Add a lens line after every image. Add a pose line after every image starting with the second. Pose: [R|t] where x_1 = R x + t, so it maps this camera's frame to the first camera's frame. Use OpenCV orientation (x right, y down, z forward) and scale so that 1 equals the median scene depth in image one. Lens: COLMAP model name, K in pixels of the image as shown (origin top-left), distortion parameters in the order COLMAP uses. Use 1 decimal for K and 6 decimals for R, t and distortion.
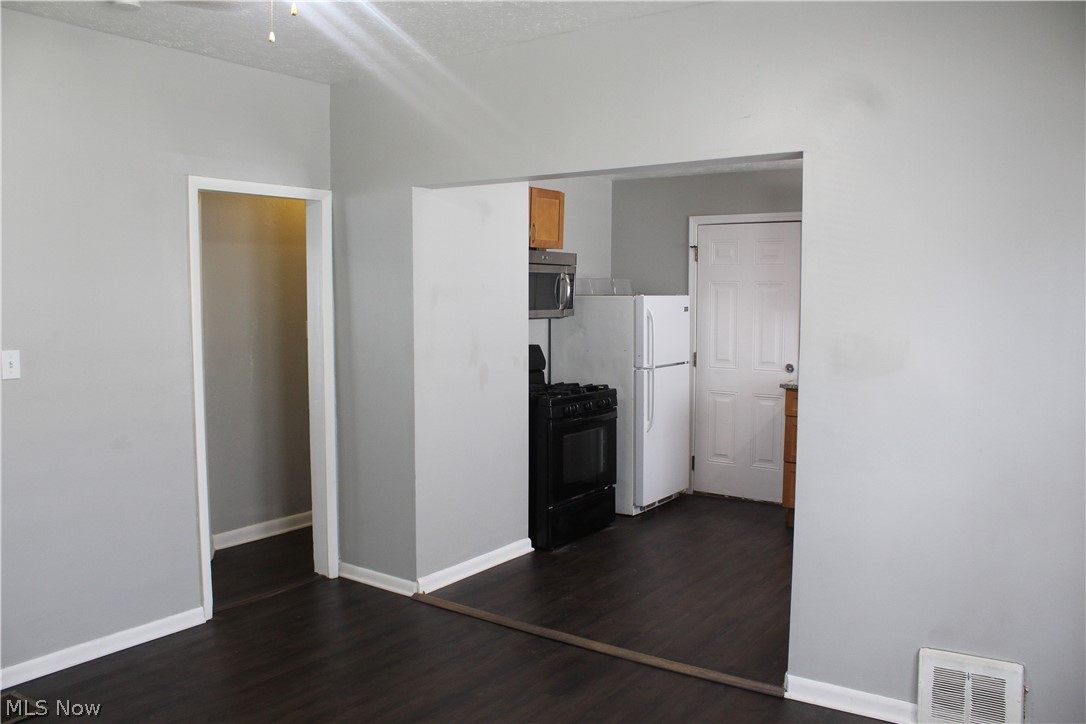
lens RADIAL K [[891.2, 0, 543.0], [0, 891.2, 362.0], [0, 0, 1]] dist [-0.169536, 0.141138]
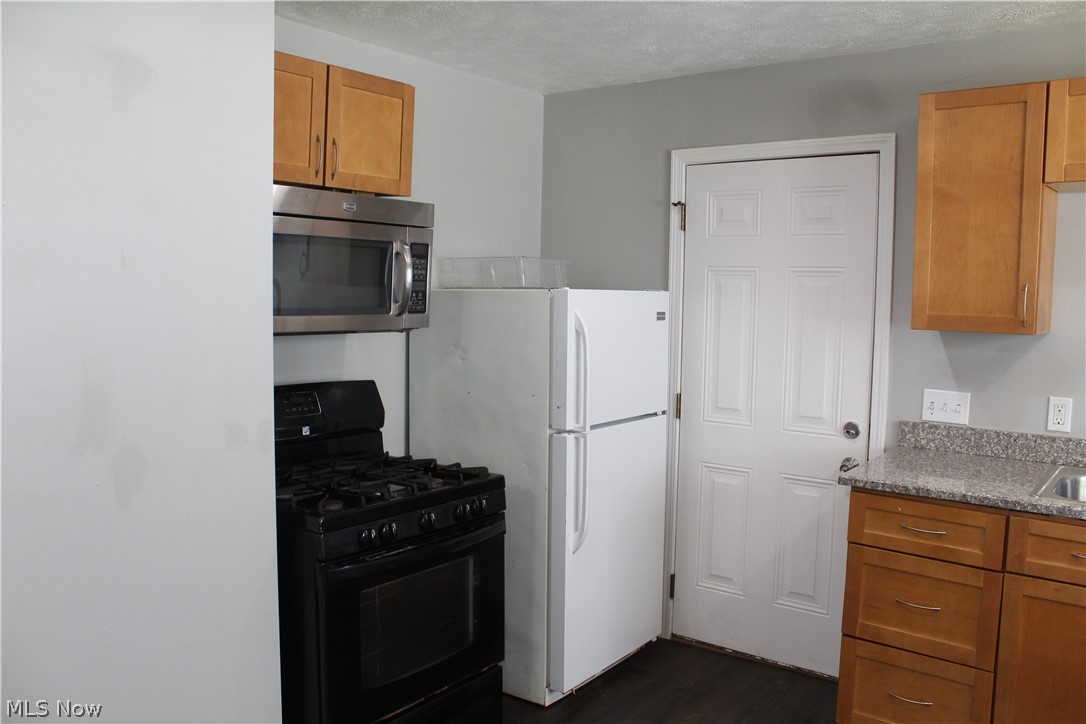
lens RADIAL K [[891.2, 0, 543.0], [0, 891.2, 362.0], [0, 0, 1]] dist [-0.169536, 0.141138]
pose [[0.999461, 0.016330, -0.028465, 0.114502], [-0.016353, 0.999866, -0.000572, -0.032600], [0.028451, 0.001037, 0.999595, 0.493296]]
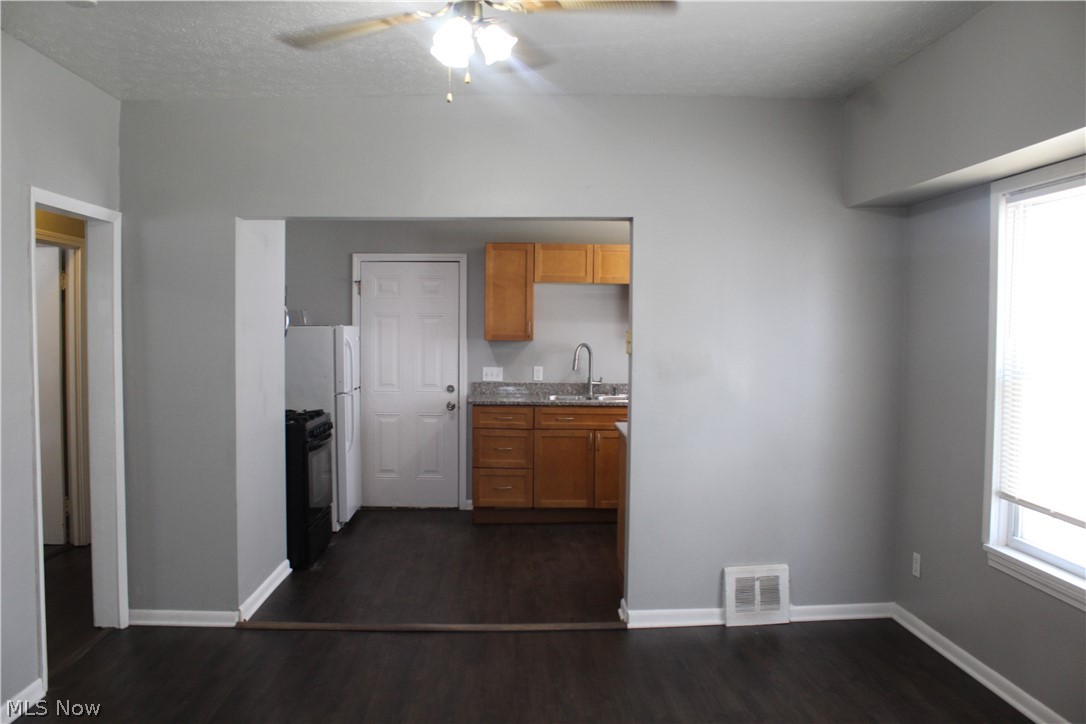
lens RADIAL K [[891.2, 0, 543.0], [0, 891.2, 362.0], [0, 0, 1]] dist [-0.169536, 0.141138]
pose [[0.794614, -0.020789, 0.606759, -0.348685], [0.044306, 0.998734, -0.023803, 0.005516], [-0.605496, 0.045797, 0.794530, -0.000756]]
